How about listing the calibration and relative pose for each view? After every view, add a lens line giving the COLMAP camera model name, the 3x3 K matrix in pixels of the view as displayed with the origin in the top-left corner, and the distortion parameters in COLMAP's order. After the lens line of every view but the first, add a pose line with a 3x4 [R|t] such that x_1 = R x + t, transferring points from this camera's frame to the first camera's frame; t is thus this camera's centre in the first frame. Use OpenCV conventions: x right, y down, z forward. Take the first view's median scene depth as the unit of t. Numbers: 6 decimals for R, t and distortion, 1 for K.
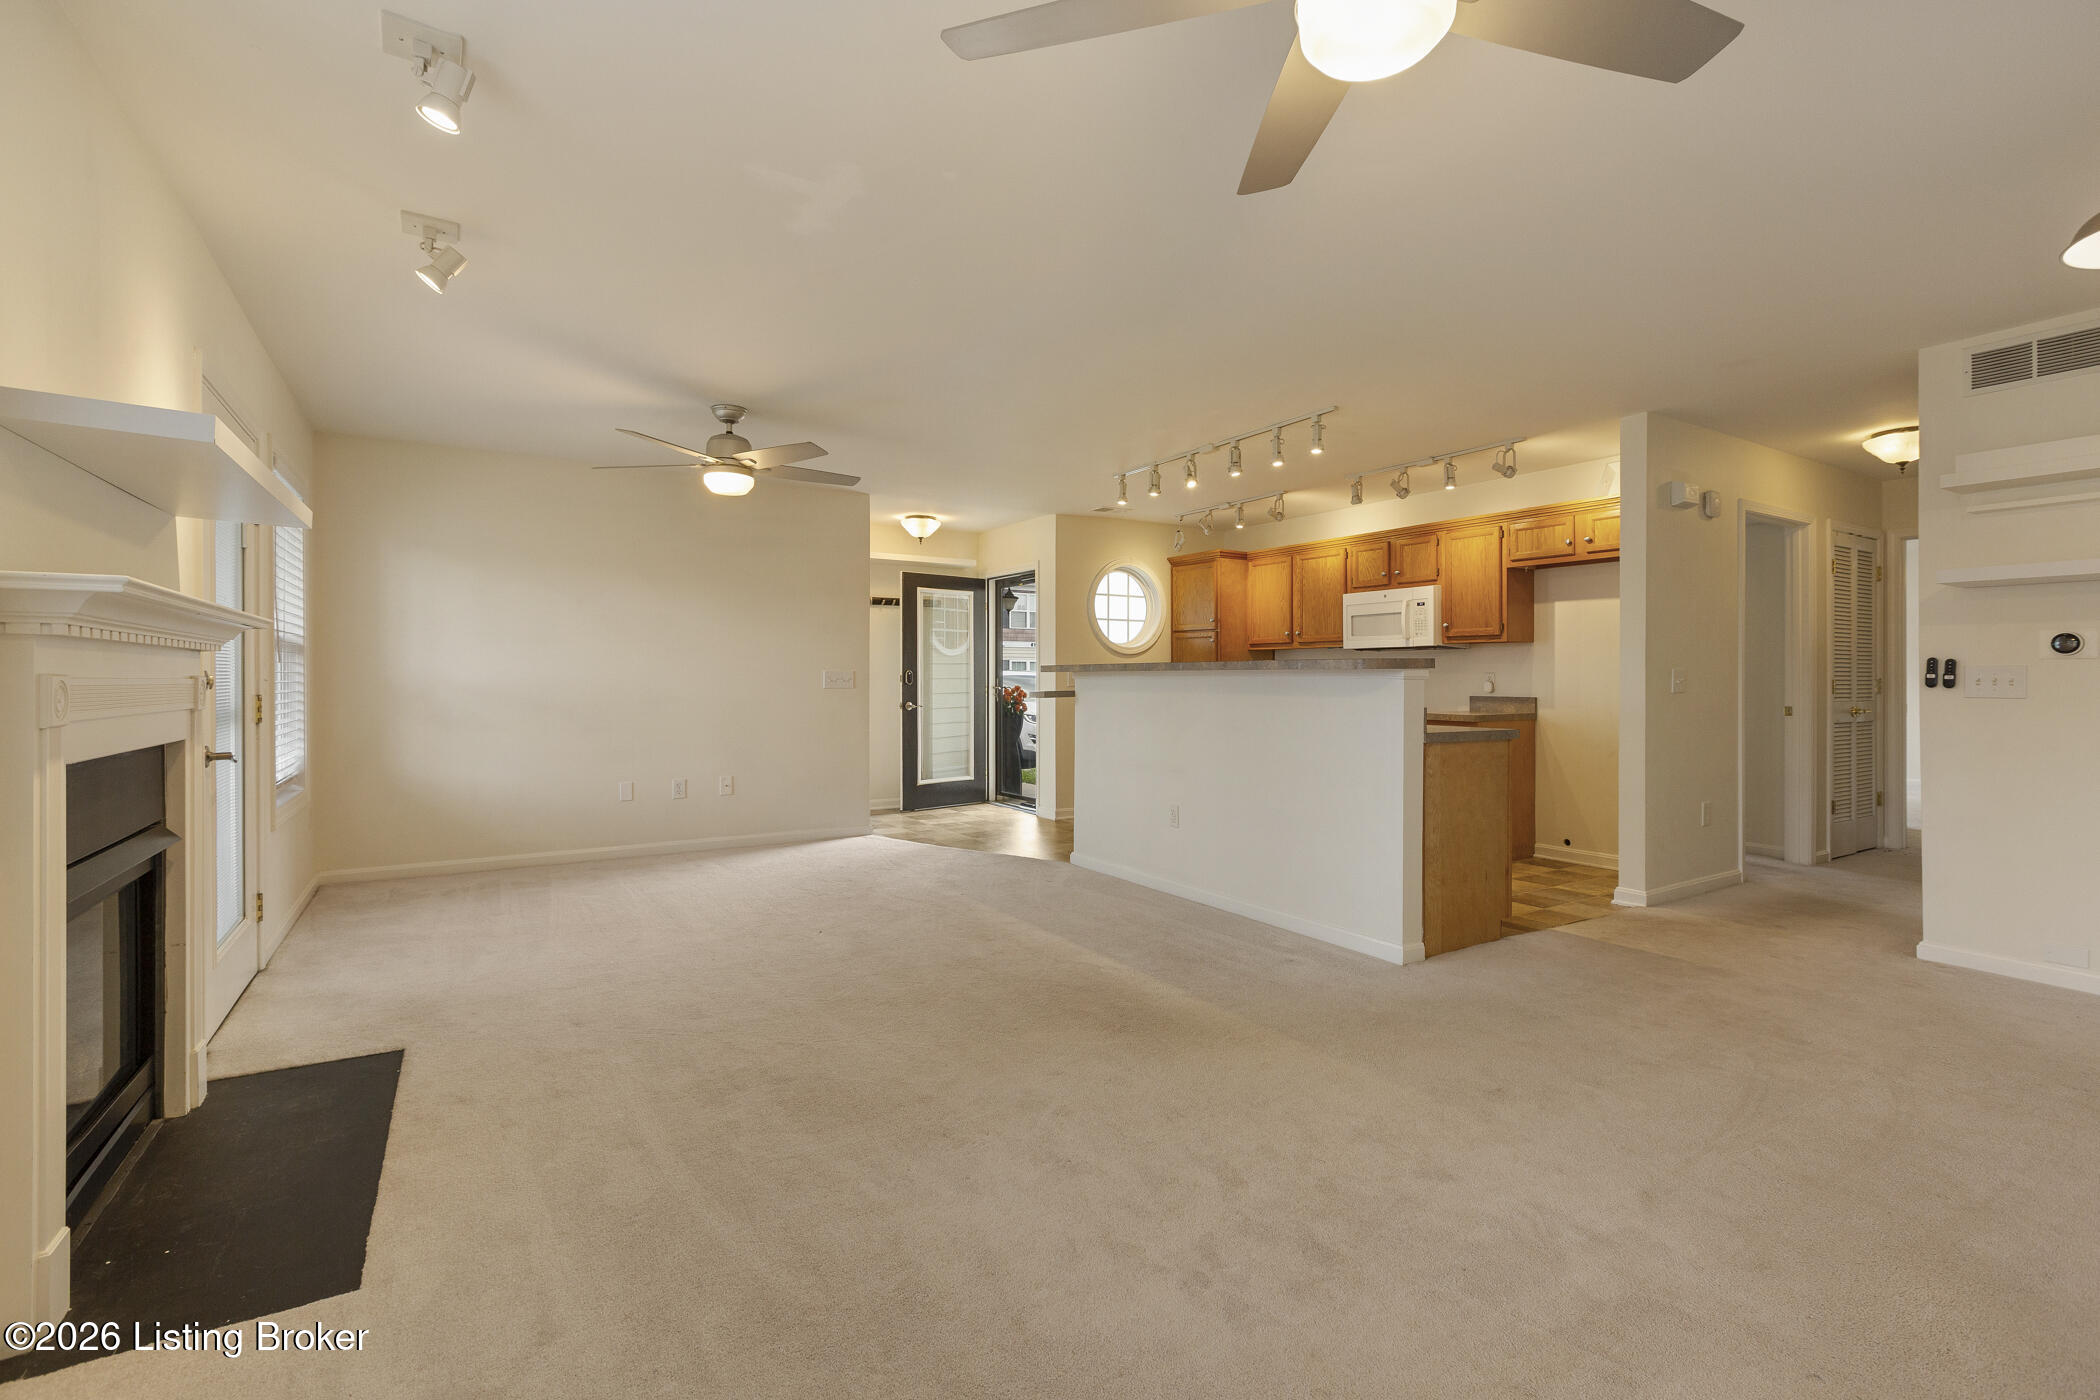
lens RADIAL K [[931.0, 0, 1048.0], [0, 931.0, 676.6], [0, 0, 1]] dist [-0.001760, -0.001158]
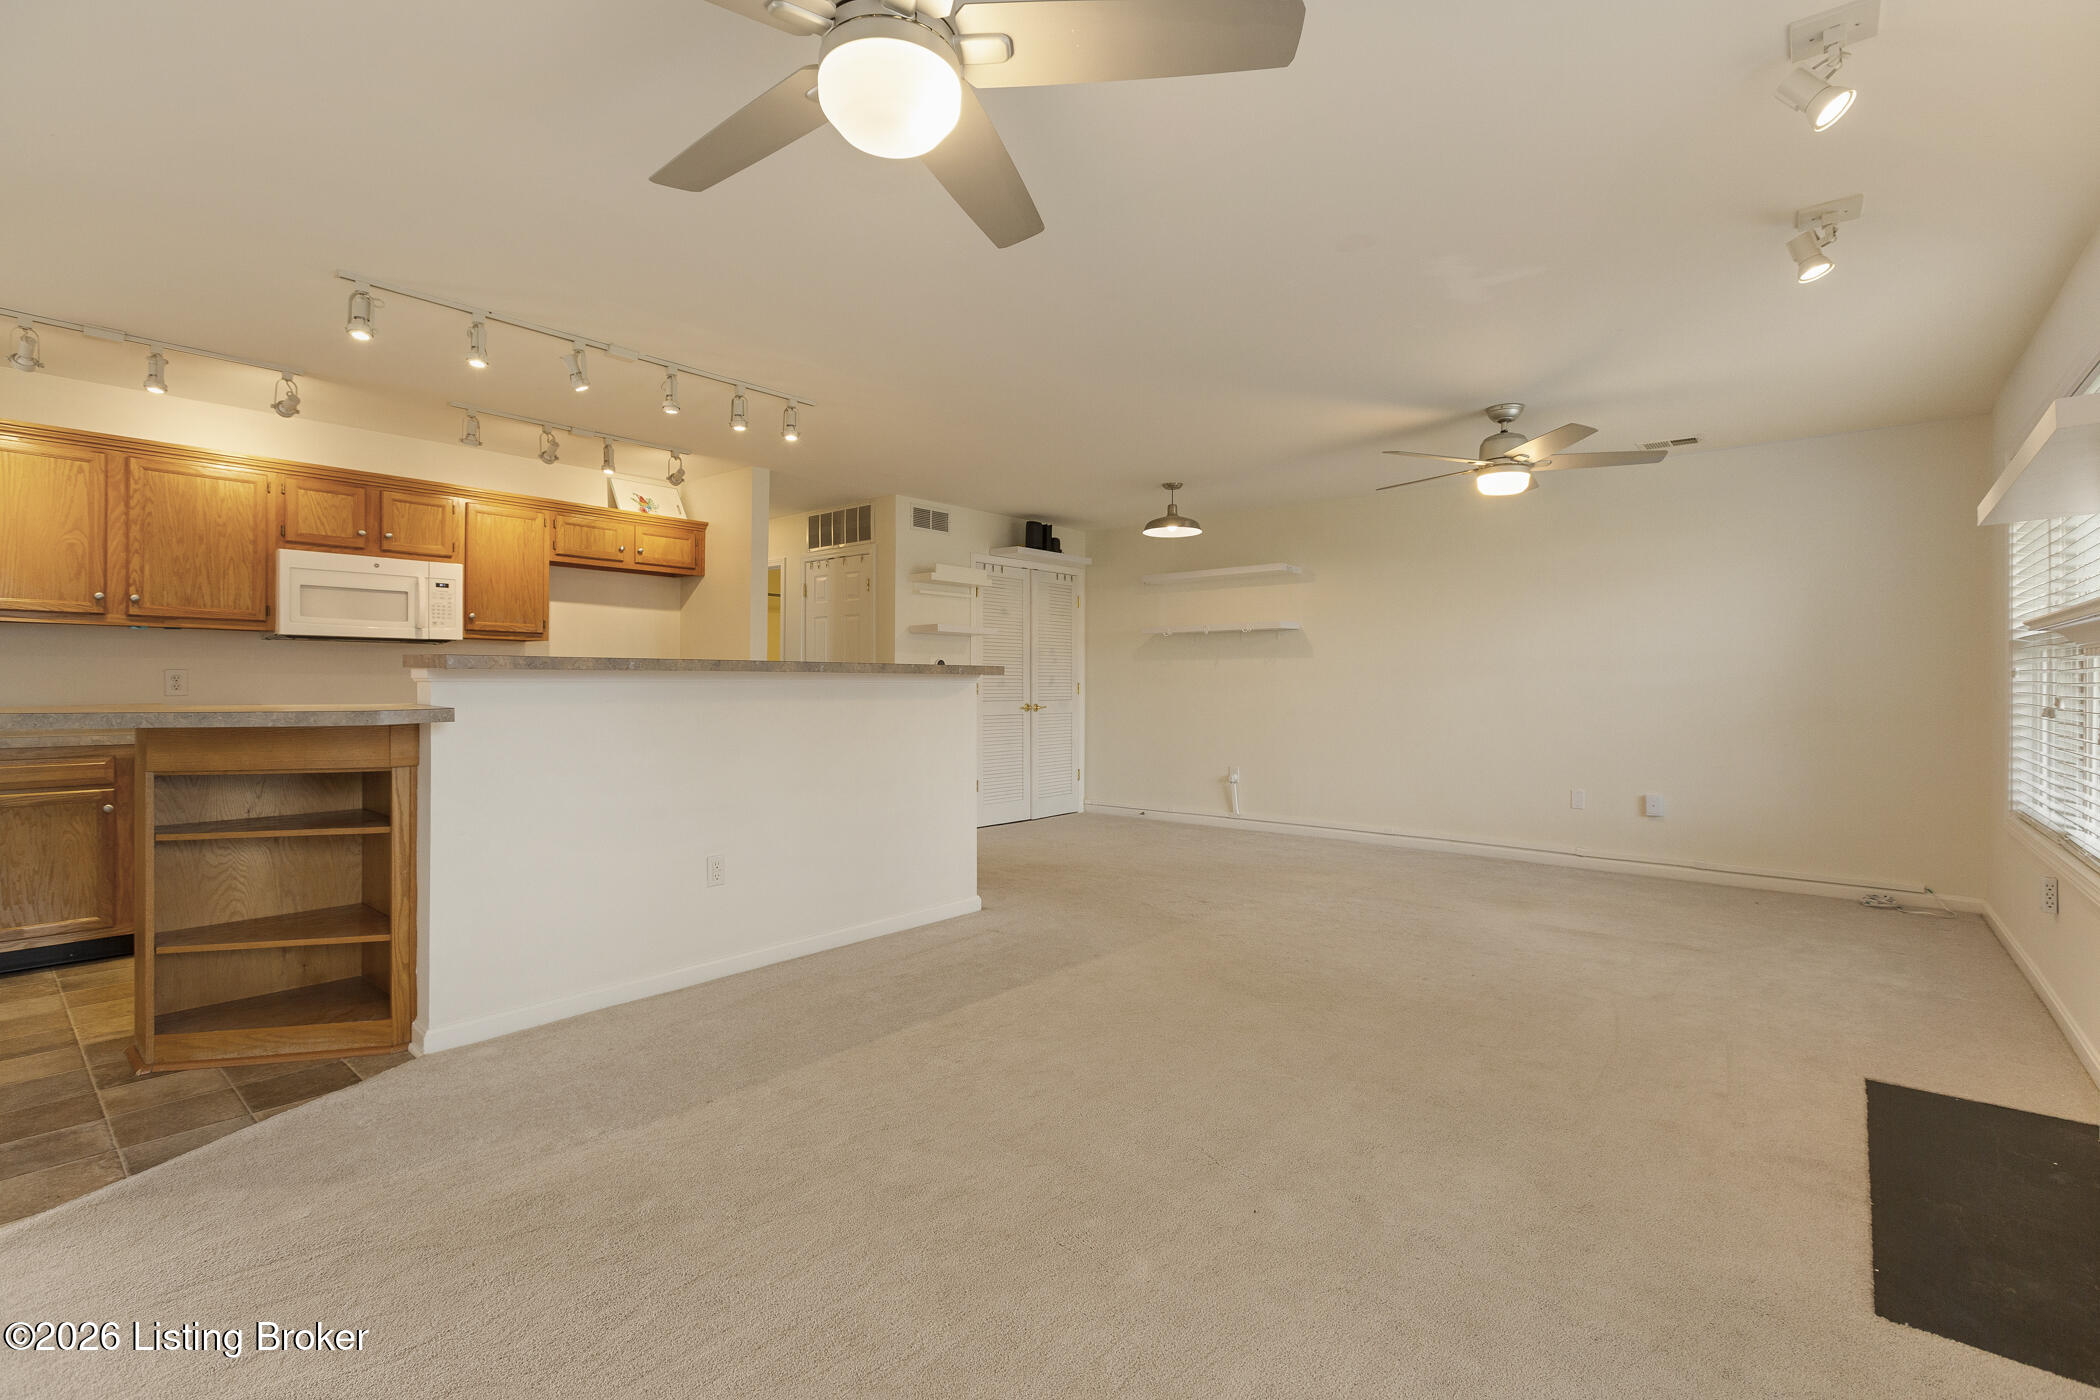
lens RADIAL K [[931.0, 0, 1033.1], [0, 931.0, 685.0], [0, 0, 1]] dist [-0.001760, -0.001158]
pose [[-0.297916, -0.005928, 0.954574, -0.515037], [-0.006590, 0.999970, 0.004153, -0.000853], [-0.954569, -0.005053, -0.297946, 0.796257]]
